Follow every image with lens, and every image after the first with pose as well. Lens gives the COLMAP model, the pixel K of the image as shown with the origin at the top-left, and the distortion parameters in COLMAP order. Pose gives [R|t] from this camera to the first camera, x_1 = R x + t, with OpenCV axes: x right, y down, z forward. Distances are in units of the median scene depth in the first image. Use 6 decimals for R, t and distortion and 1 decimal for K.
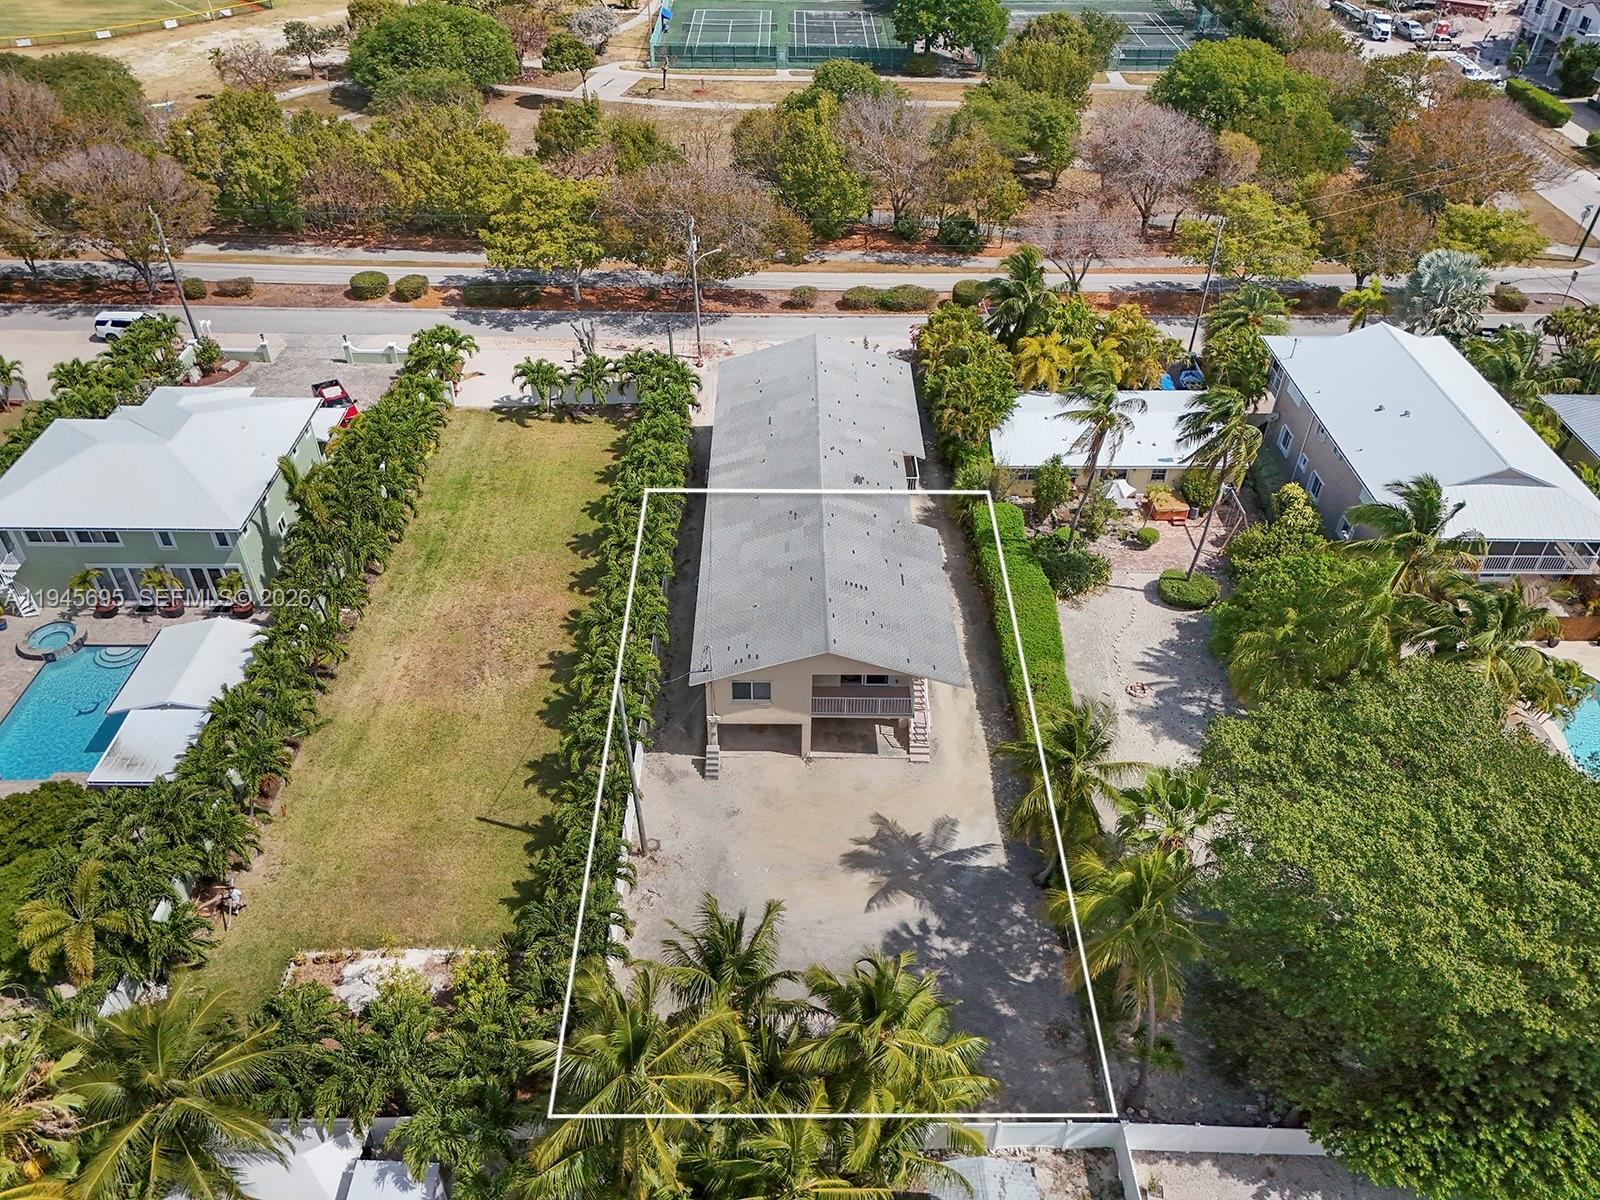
lens RADIAL K [[1135.2, 0, 800.0], [0, 1135.2, 600.0], [0, 0, 1]] dist [0.073084, -0.062944]
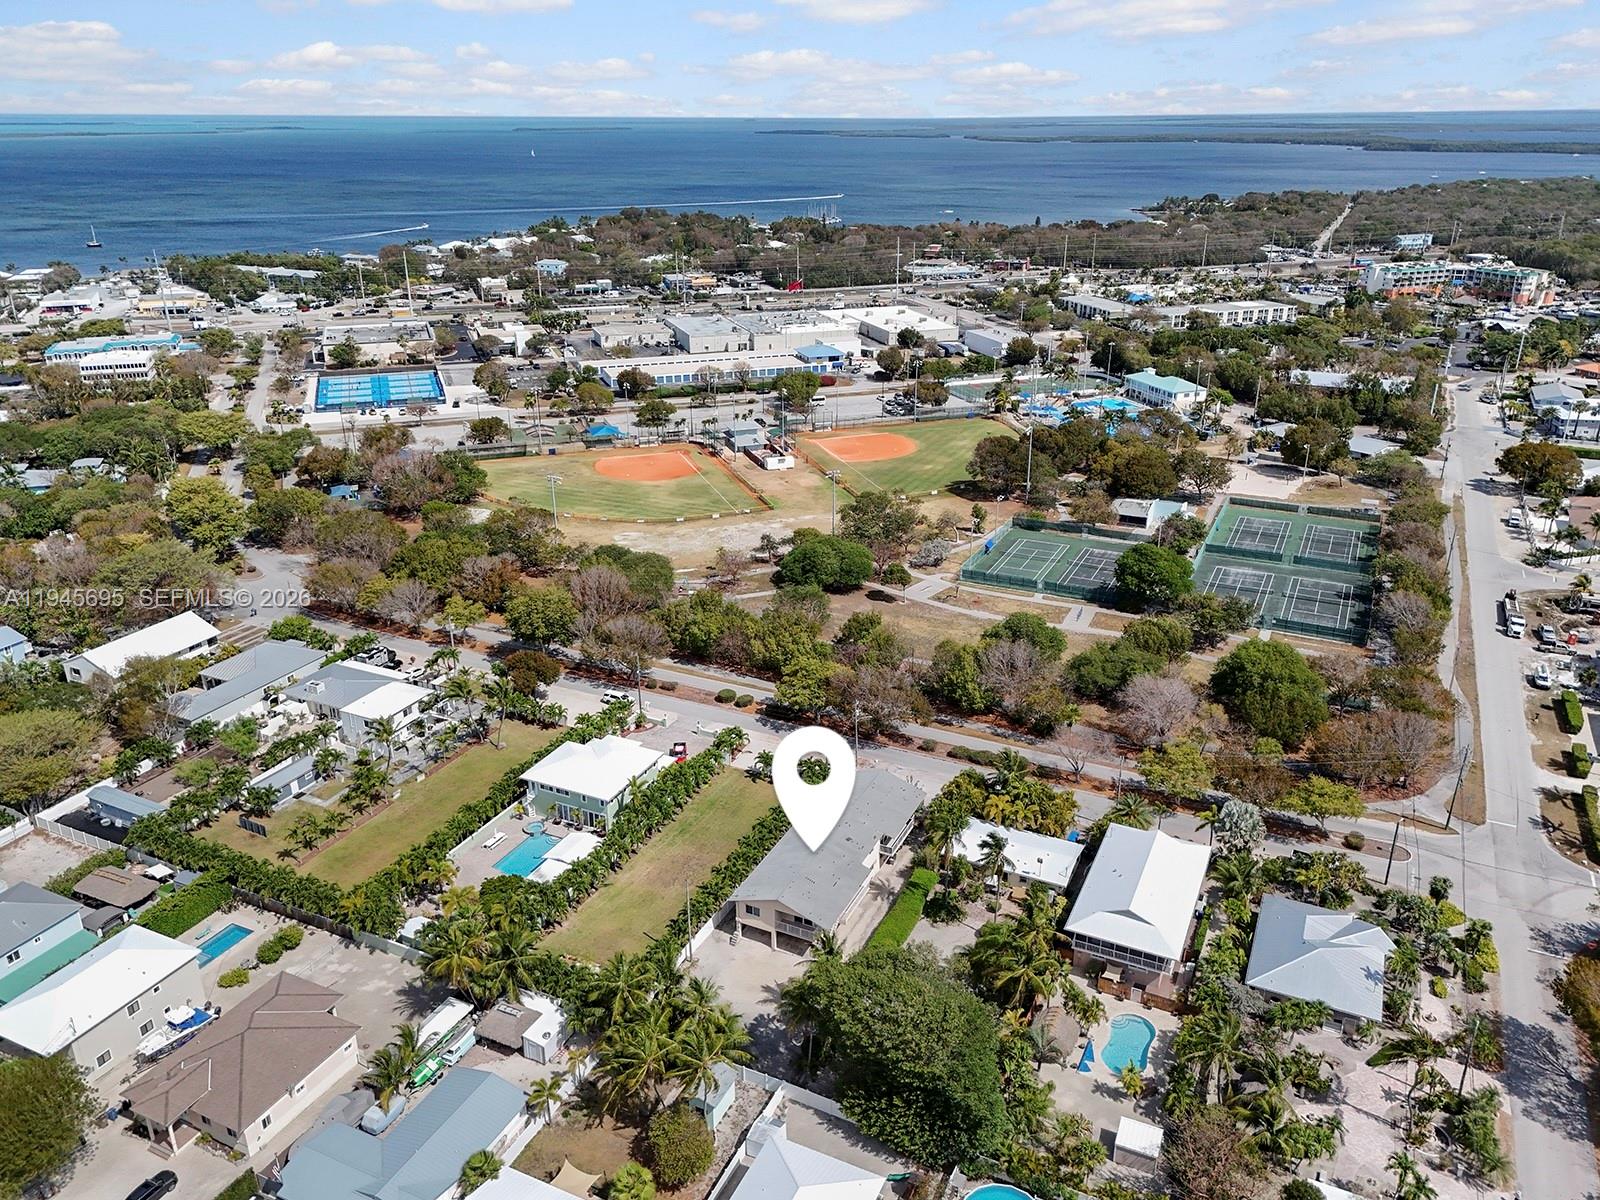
lens RADIAL K [[1135.2, 0, 800.0], [0, 1135.2, 600.0], [0, 0, 1]] dist [0.073084, -0.062944]
pose [[0.897484, 0.147829, -0.415535, 0.604145], [-0.267022, 0.931984, -0.245162, 0.020199], [0.351030, 0.330986, 0.875915, -0.828978]]
